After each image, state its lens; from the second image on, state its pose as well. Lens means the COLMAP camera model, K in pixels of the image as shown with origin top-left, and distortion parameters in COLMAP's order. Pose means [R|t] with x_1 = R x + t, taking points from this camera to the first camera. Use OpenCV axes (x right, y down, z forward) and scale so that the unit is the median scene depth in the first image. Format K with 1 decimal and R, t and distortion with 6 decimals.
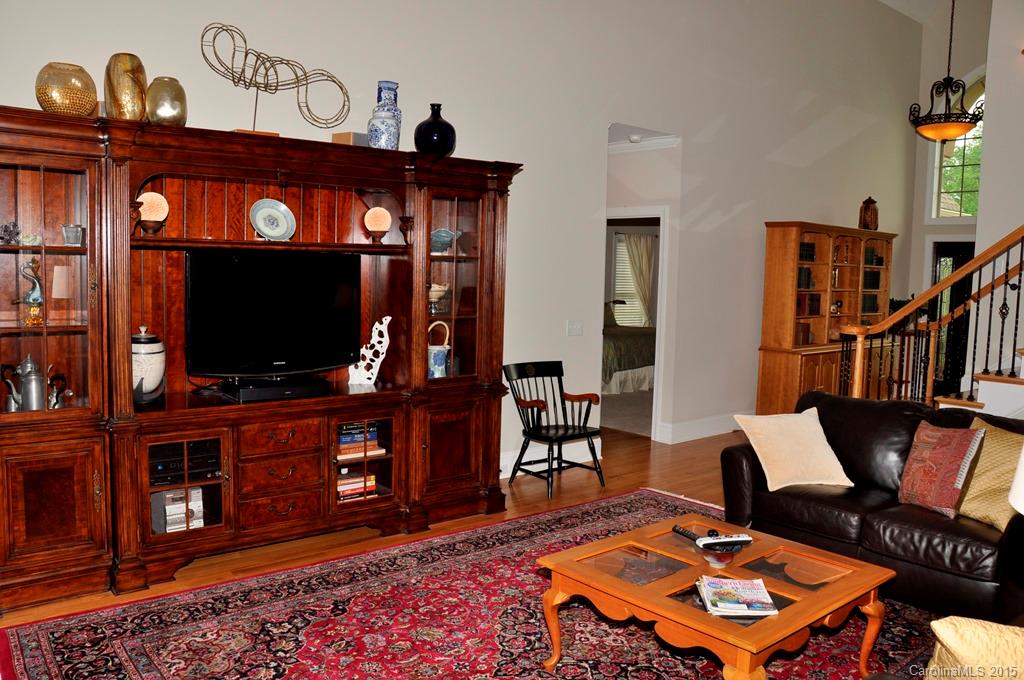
lens RADIAL K [[809.0, 0, 512.5], [0, 809.0, 337.1], [0, 0, 1]] dist [-0.121802, -0.004007]
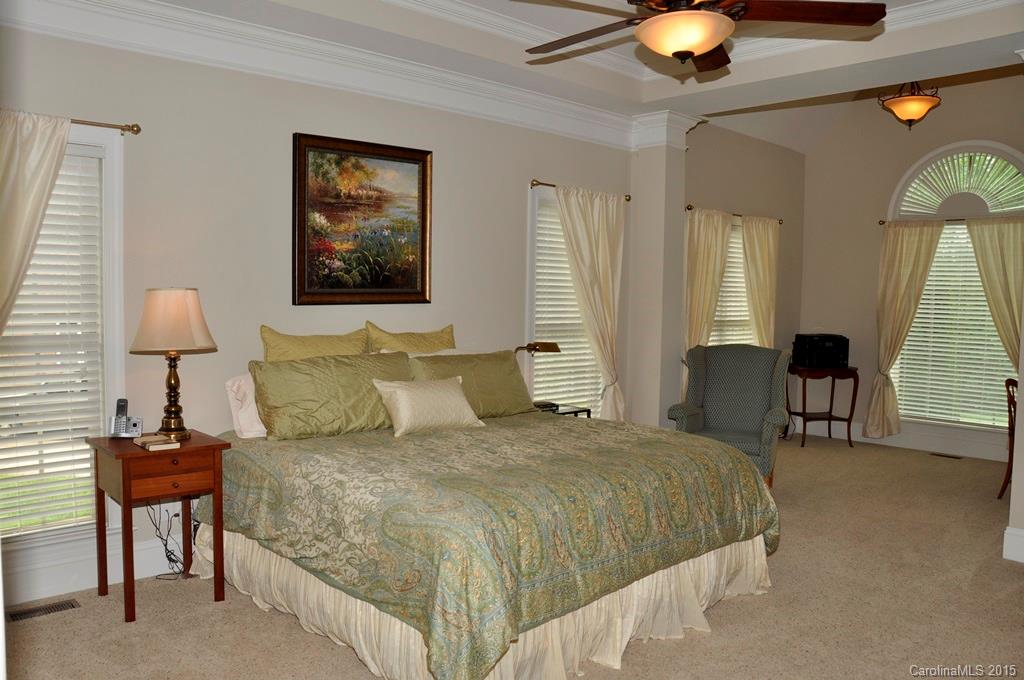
lens RADIAL K [[809.0, 0, 511.7], [0, 809.0, 340.9], [0, 0, 1]] dist [-0.121802, -0.004007]
pose [[0.998581, -0.008934, 0.052504, 0.092852], [0.010379, 0.999573, -0.027305, -0.034700], [-0.052238, 0.027811, 0.998247, 0.575483]]
